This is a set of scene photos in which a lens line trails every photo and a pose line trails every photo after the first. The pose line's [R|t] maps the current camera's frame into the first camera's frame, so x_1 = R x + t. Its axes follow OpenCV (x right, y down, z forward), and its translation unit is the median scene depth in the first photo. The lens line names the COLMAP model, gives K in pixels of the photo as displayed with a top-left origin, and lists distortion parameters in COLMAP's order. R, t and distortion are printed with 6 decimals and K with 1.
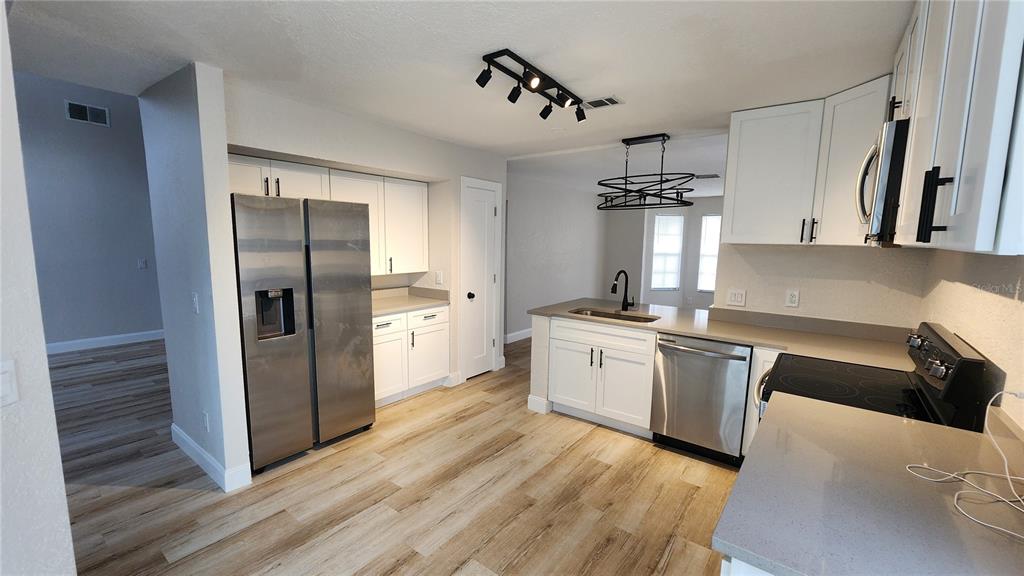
lens RADIAL K [[420.3, 0, 511.5], [0, 420.3, 291.7], [0, 0, 1]] dist [0.000104, -0.000057]
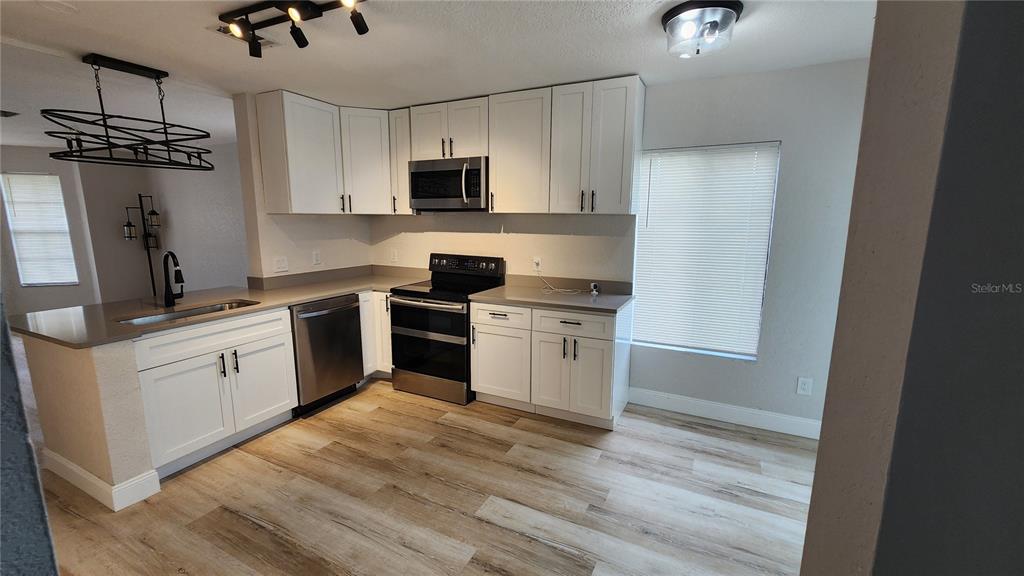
lens RADIAL K [[420.4, 0, 512.1], [0, 420.4, 290.0], [0, 0, 1]] dist [-0.000170, 0.000466]
pose [[-0.184096, -0.179341, 0.966408, -0.665632], [0.118460, 0.971998, 0.202944, -0.074127], [-0.975744, 0.151842, -0.157696, 0.639745]]
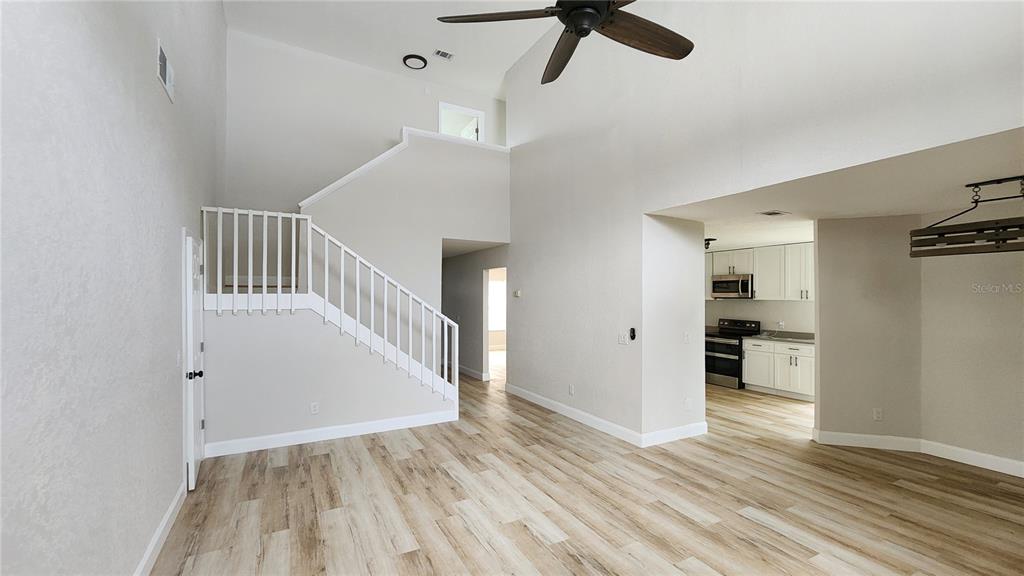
lens RADIAL K [[420.3, 0, 511.5], [0, 420.3, 291.7], [0, 0, 1]] dist [0.000104, -0.000057]
pose [[0.402370, -0.005592, 0.915460, -2.263452], [0.115389, 0.992316, -0.044655, -0.148668], [-0.908176, 0.123602, 0.399924, 0.777796]]
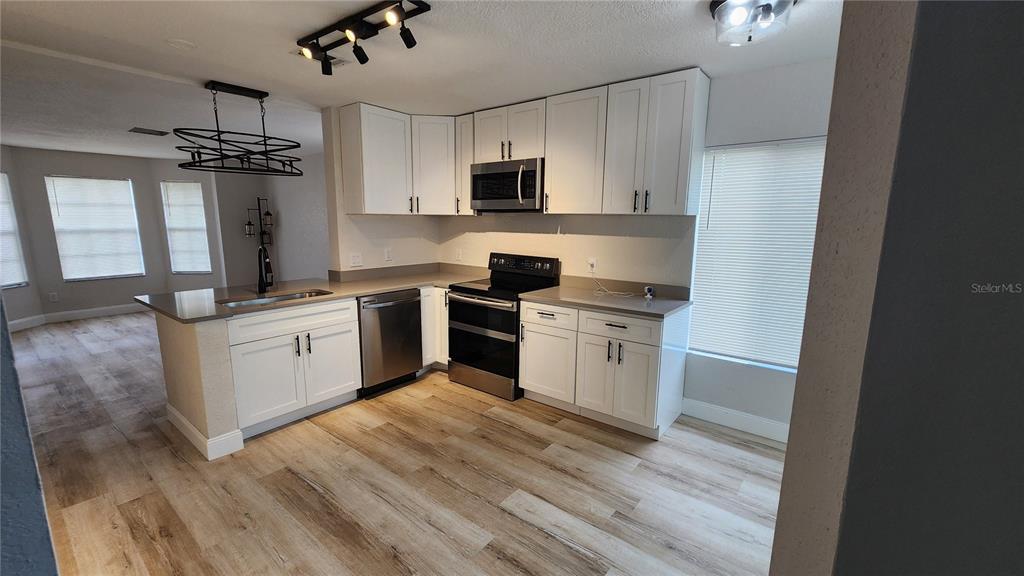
lens RADIAL K [[420.3, 0, 511.5], [0, 420.3, 291.7], [0, 0, 1]] dist [0.000104, -0.000057]
pose [[0.018222, -0.181871, 0.983154, -0.687992], [0.119179, 0.976701, 0.178469, -0.060633], [-0.992706, 0.113920, 0.039473, 0.558012]]
